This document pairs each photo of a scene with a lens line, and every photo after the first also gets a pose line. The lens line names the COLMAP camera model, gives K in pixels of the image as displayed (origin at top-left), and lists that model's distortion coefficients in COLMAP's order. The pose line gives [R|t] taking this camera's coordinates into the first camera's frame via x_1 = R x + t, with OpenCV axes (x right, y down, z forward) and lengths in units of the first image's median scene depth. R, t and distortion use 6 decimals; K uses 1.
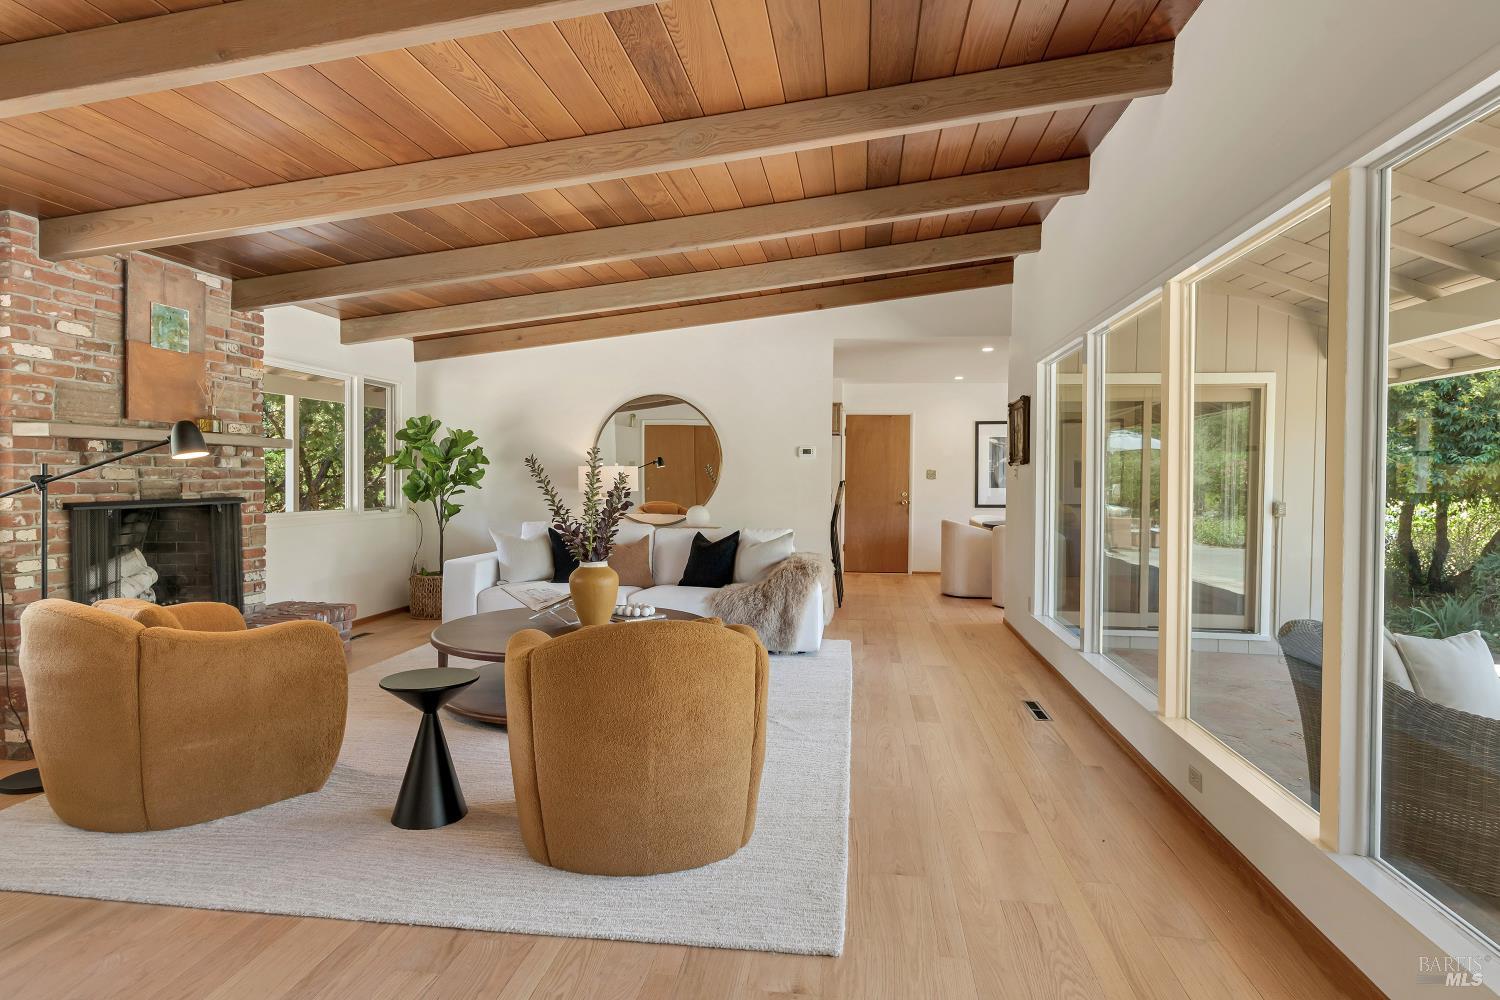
lens RADIAL K [[859.9, 0, 768.9], [0, 859.9, 488.6], [0, 0, 1]] dist [0.012008, -0.006906]
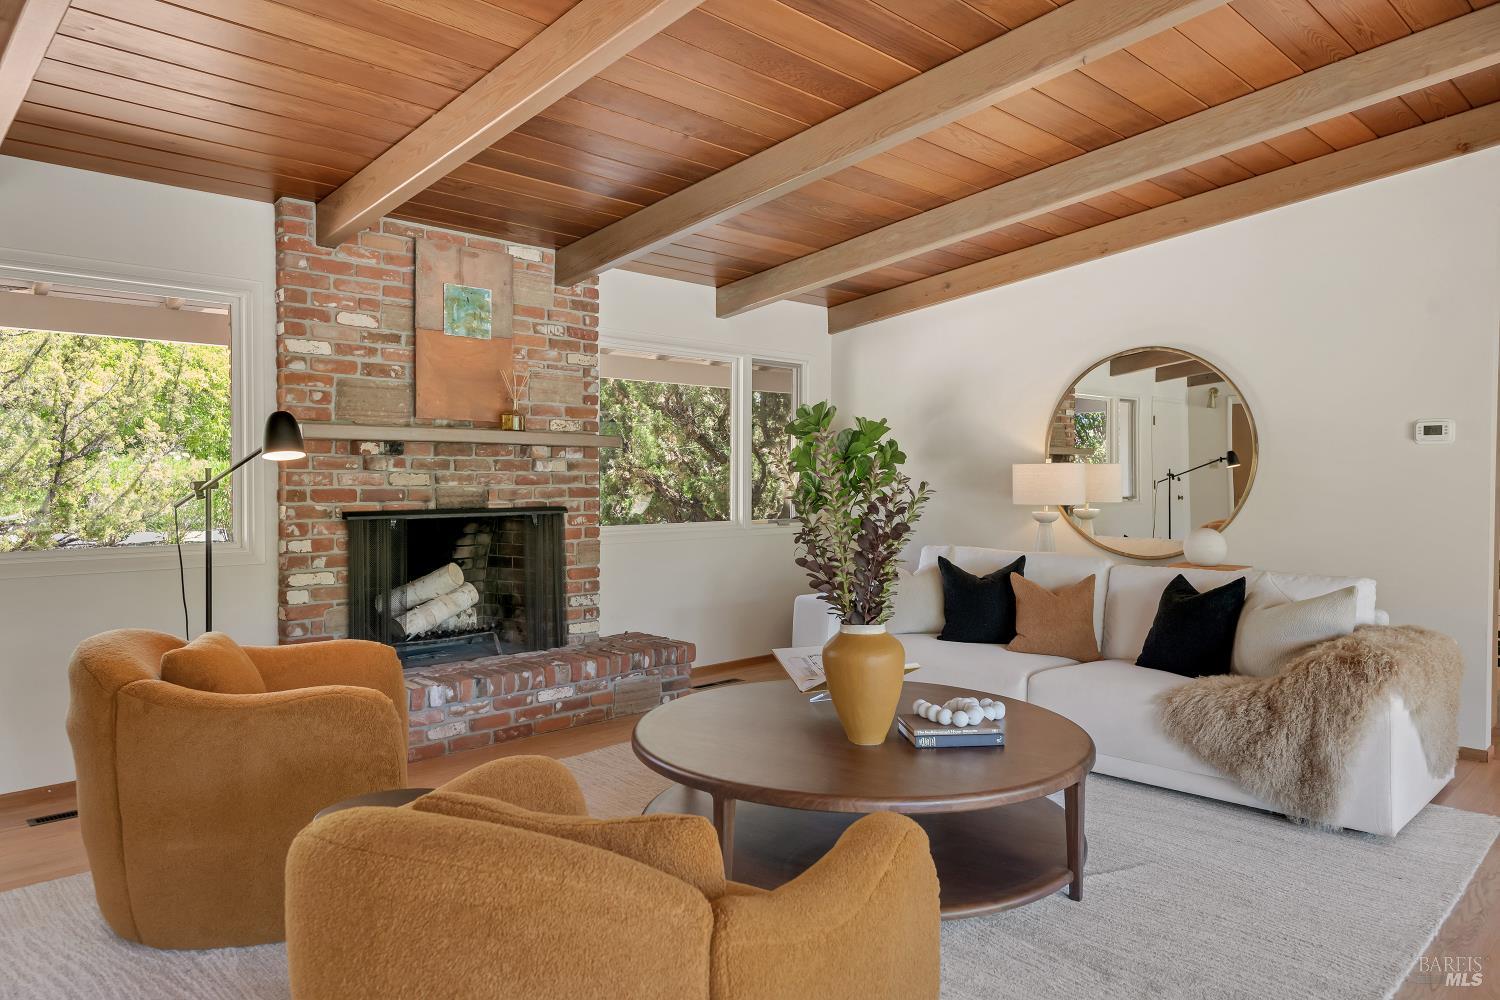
lens RADIAL K [[1003.1, 0, 747.4], [0, 1003.1, 489.0], [0, 0, 1]] dist [0.016888, -0.003771]
pose [[0.776437, 0.001368, -0.630193, 0.145115], [-0.004670, 0.999983, -0.003583, -0.004328], [0.630177, 0.005725, 0.776430, 0.351746]]
